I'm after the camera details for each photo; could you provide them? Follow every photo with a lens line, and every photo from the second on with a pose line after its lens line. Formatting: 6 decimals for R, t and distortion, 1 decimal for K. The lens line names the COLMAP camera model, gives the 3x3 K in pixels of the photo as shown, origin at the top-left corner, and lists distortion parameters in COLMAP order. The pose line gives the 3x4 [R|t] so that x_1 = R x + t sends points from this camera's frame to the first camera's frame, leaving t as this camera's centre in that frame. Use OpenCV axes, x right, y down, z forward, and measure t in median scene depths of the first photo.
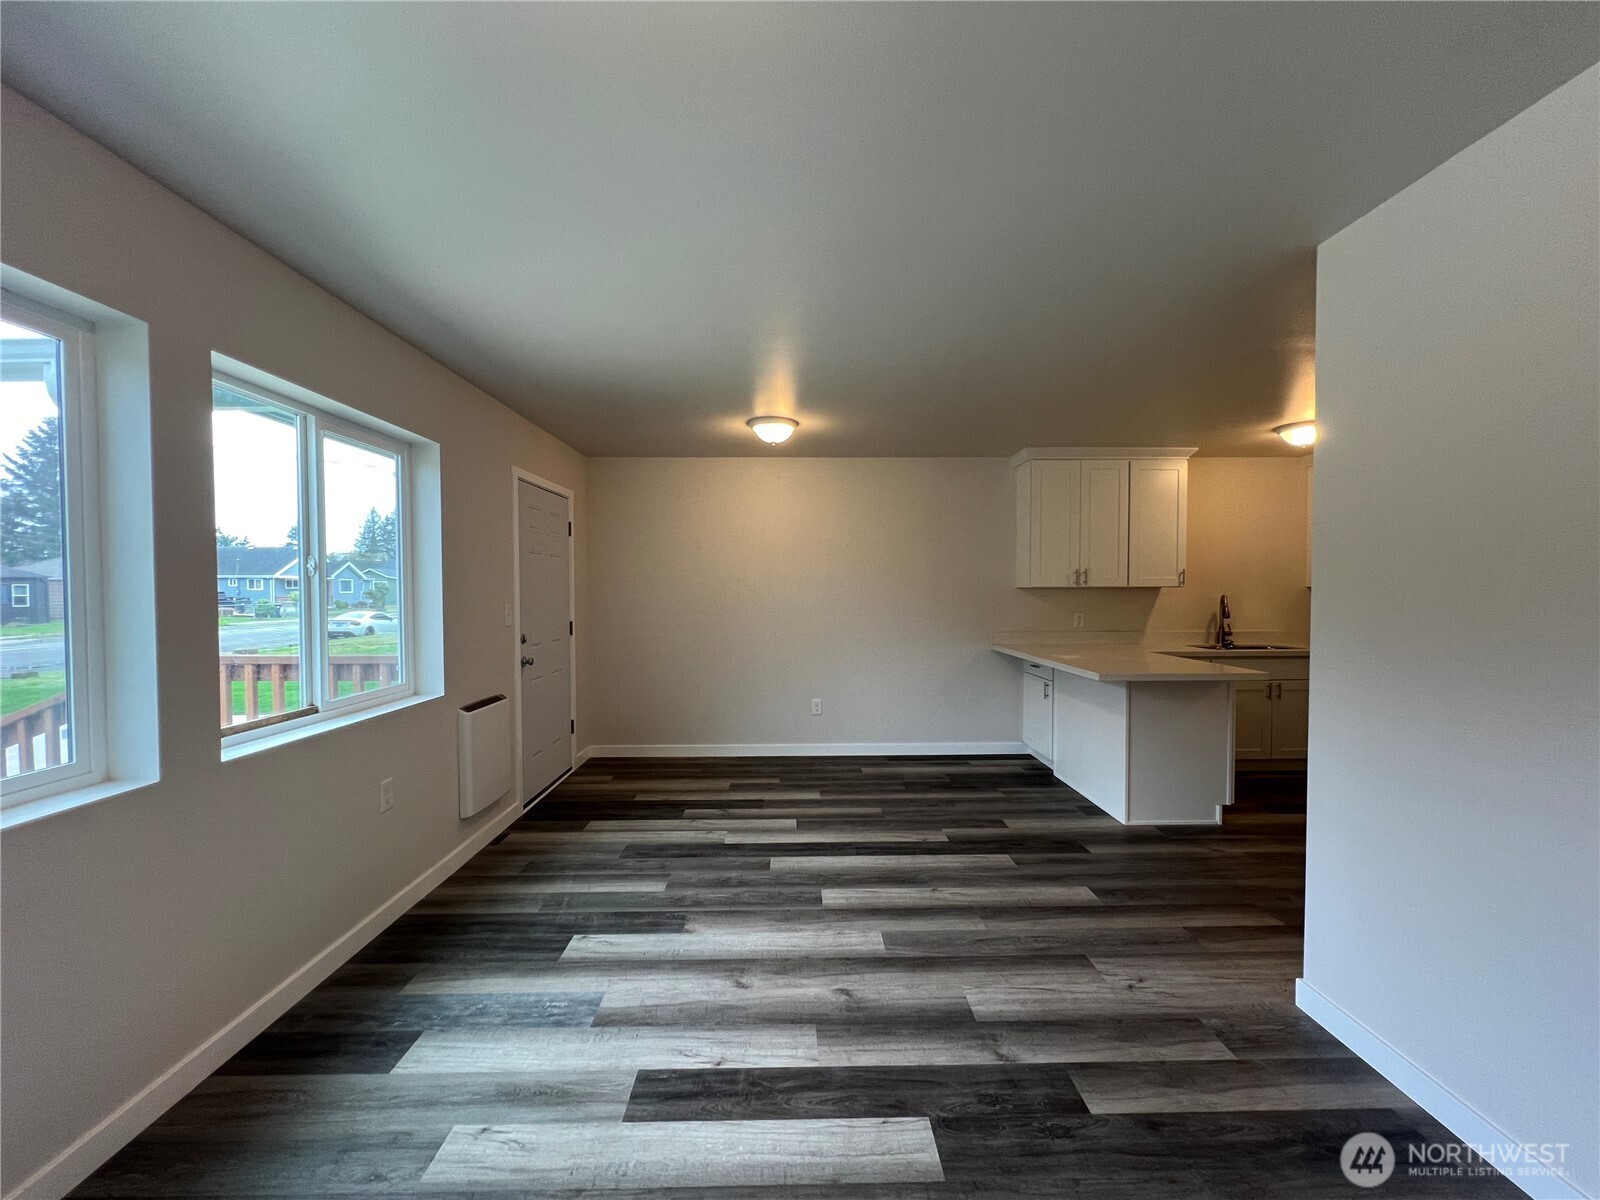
lens RADIAL K [[641.0, 0, 801.9], [0, 641.0, 603.6], [0, 0, 1]] dist [-0.001187, 0.000433]
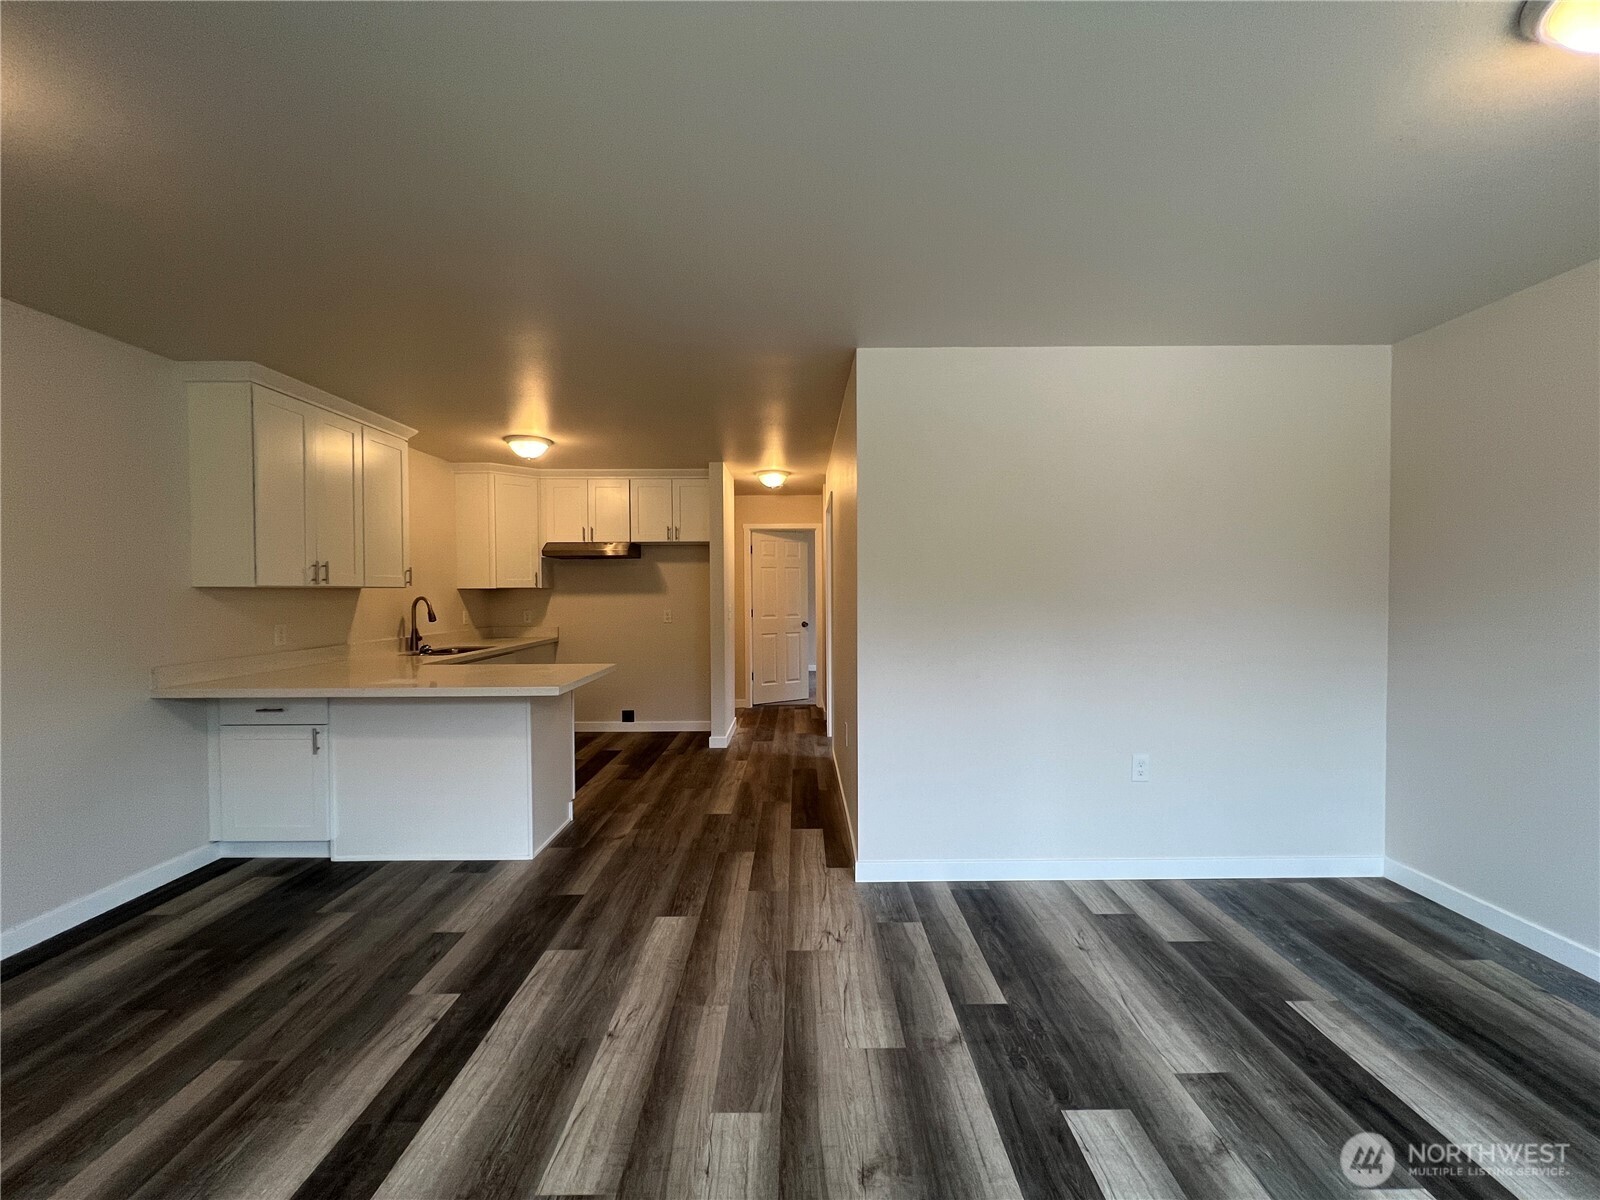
lens RADIAL K [[641.0, 0, 801.9], [0, 641.0, 603.6], [0, 0, 1]] dist [-0.001187, 0.000433]
pose [[0.011654, -0.018031, 0.999770, -0.388791], [0.027603, 0.999462, 0.017704, -0.007469], [-0.999551, 0.027390, 0.012145, 0.674319]]
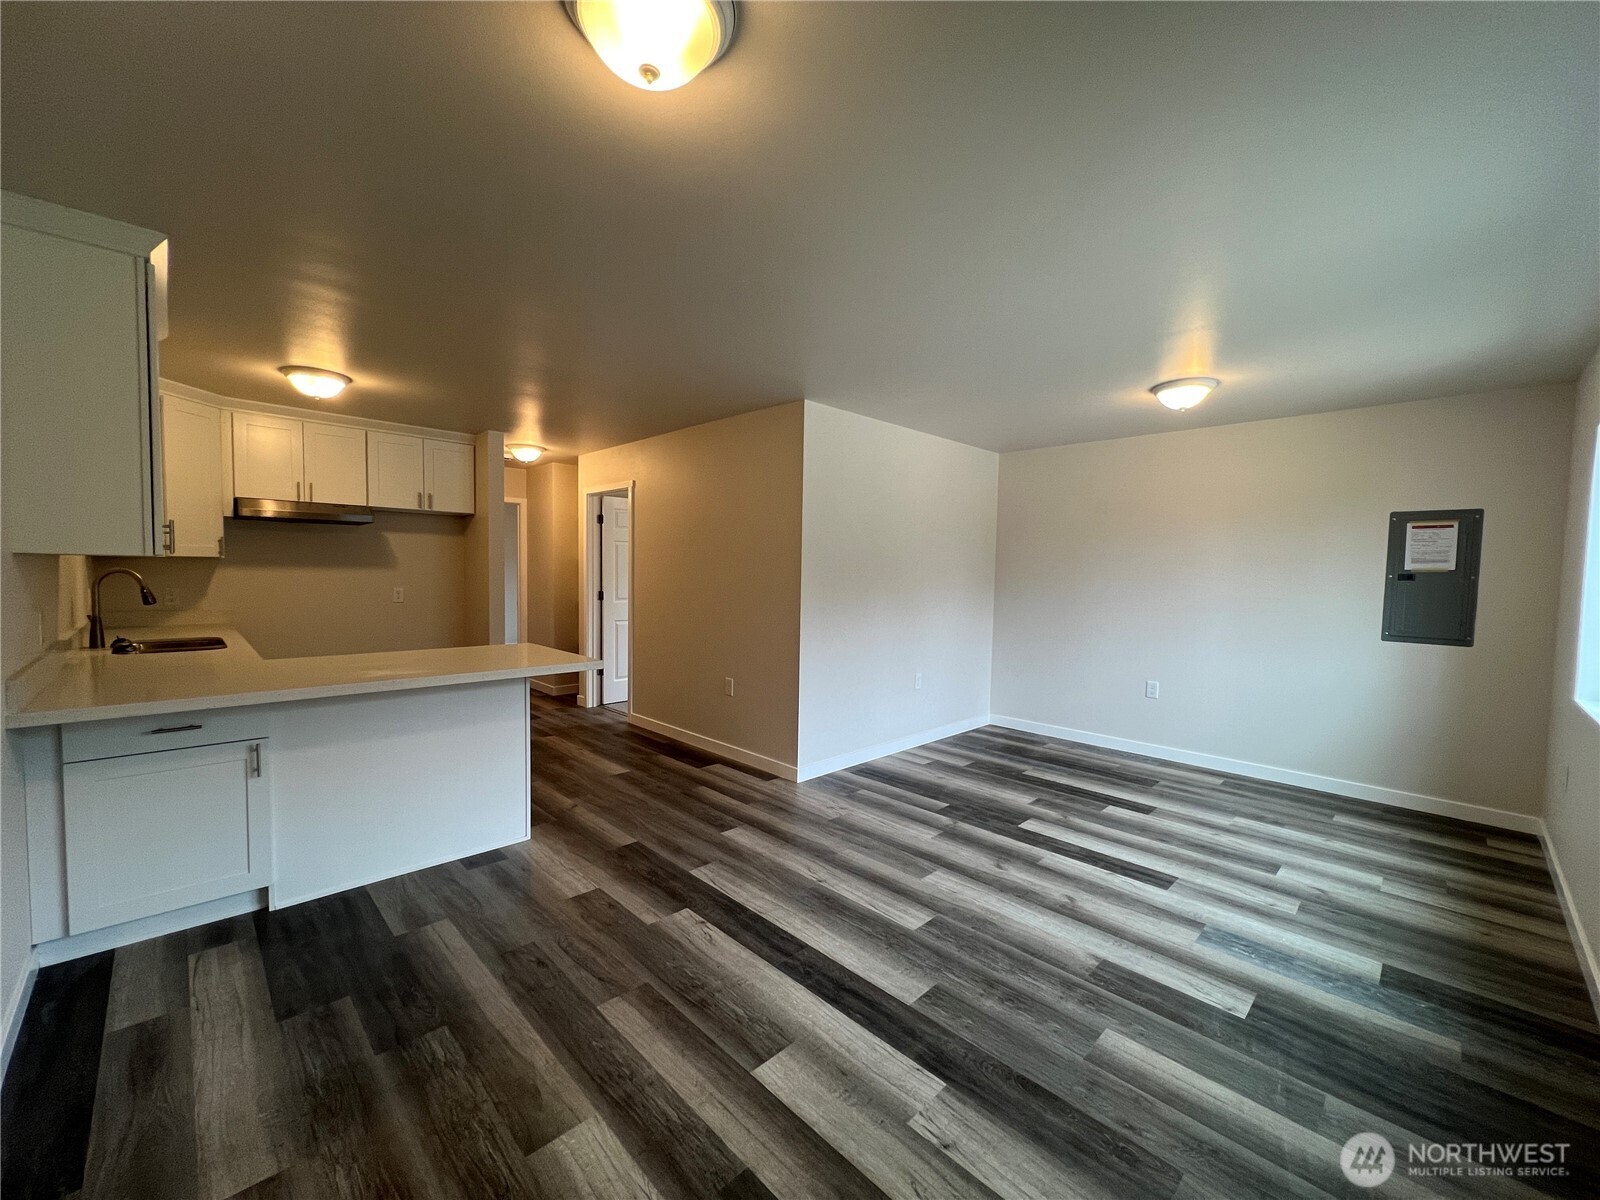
lens RADIAL K [[641.0, 0, 801.9], [0, 641.0, 603.6], [0, 0, 1]] dist [-0.001187, 0.000433]
pose [[-0.689065, -0.048842, 0.723052, -0.395899], [-0.001913, 0.997845, 0.065582, -0.032975], [-0.724697, 0.043807, -0.687674, 1.443802]]
